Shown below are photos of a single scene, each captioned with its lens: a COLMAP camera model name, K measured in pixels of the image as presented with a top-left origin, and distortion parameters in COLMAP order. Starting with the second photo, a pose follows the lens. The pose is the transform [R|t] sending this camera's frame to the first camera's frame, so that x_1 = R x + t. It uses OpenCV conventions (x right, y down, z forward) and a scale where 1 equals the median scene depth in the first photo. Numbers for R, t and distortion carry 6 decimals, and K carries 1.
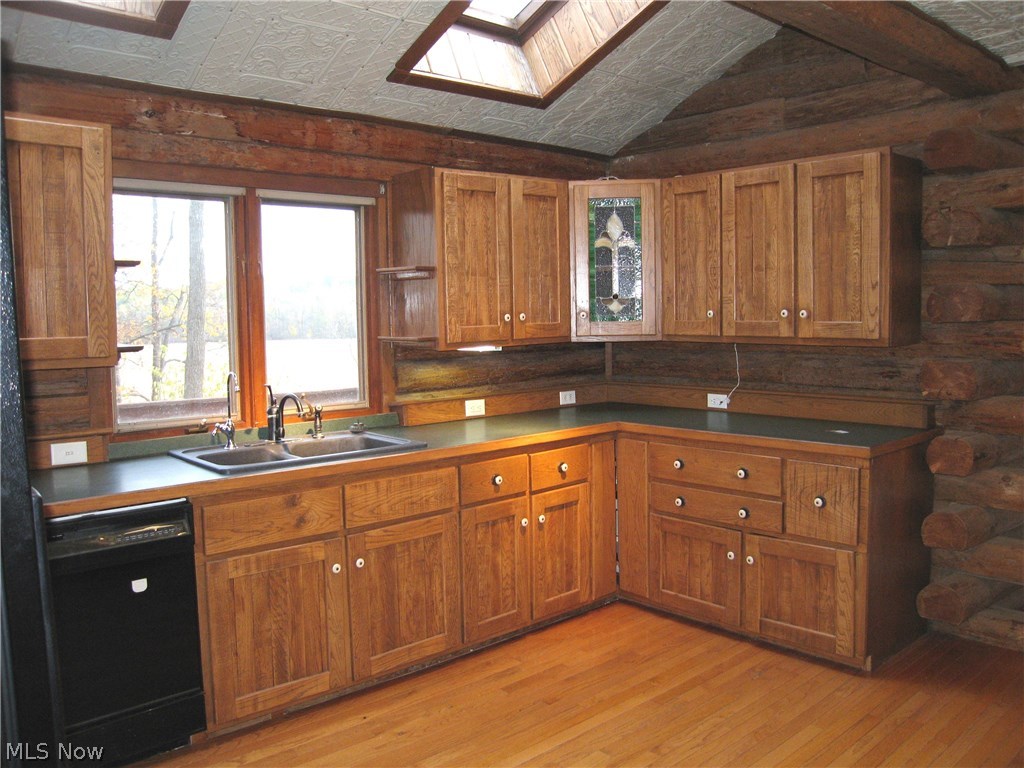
lens RADIAL K [[851.0, 0, 516.8], [0, 851.0, 384.3], [0, 0, 1]] dist [-0.083872, 0.003574]
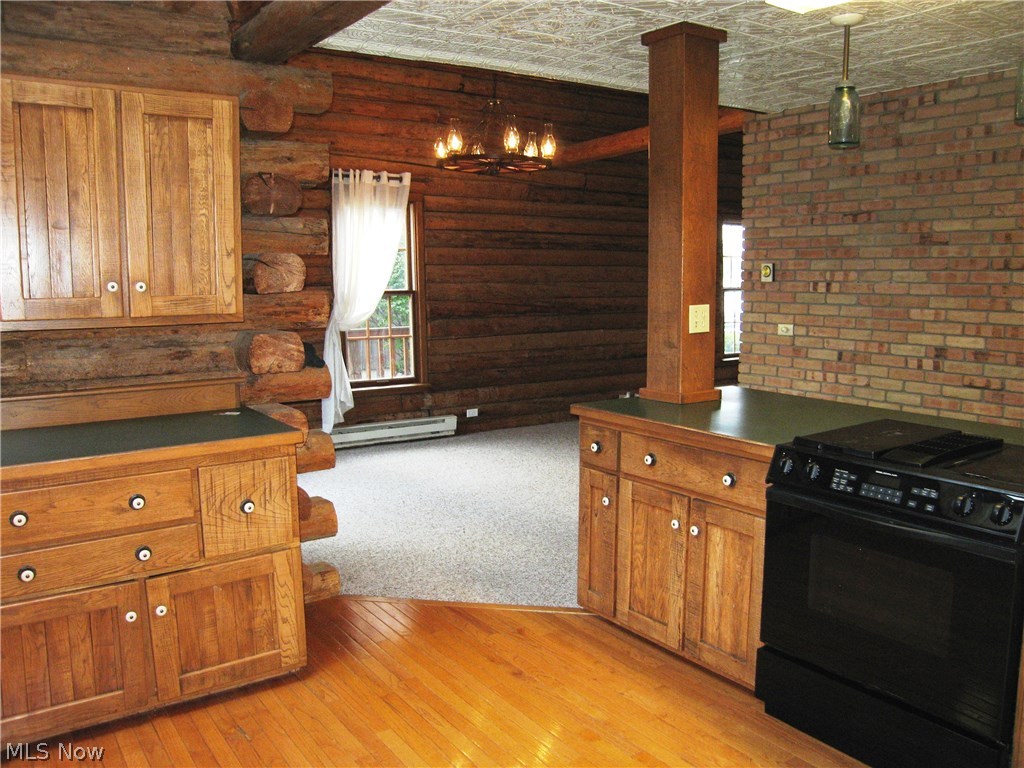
lens RADIAL K [[851.0, 0, 516.4], [0, 851.0, 379.4], [0, 0, 1]] dist [-0.083872, 0.003574]
pose [[0.112940, -0.108064, 0.987708, -0.416974], [0.086870, 0.991335, 0.098527, -0.045964], [-0.989797, 0.074675, 0.121349, 0.590349]]
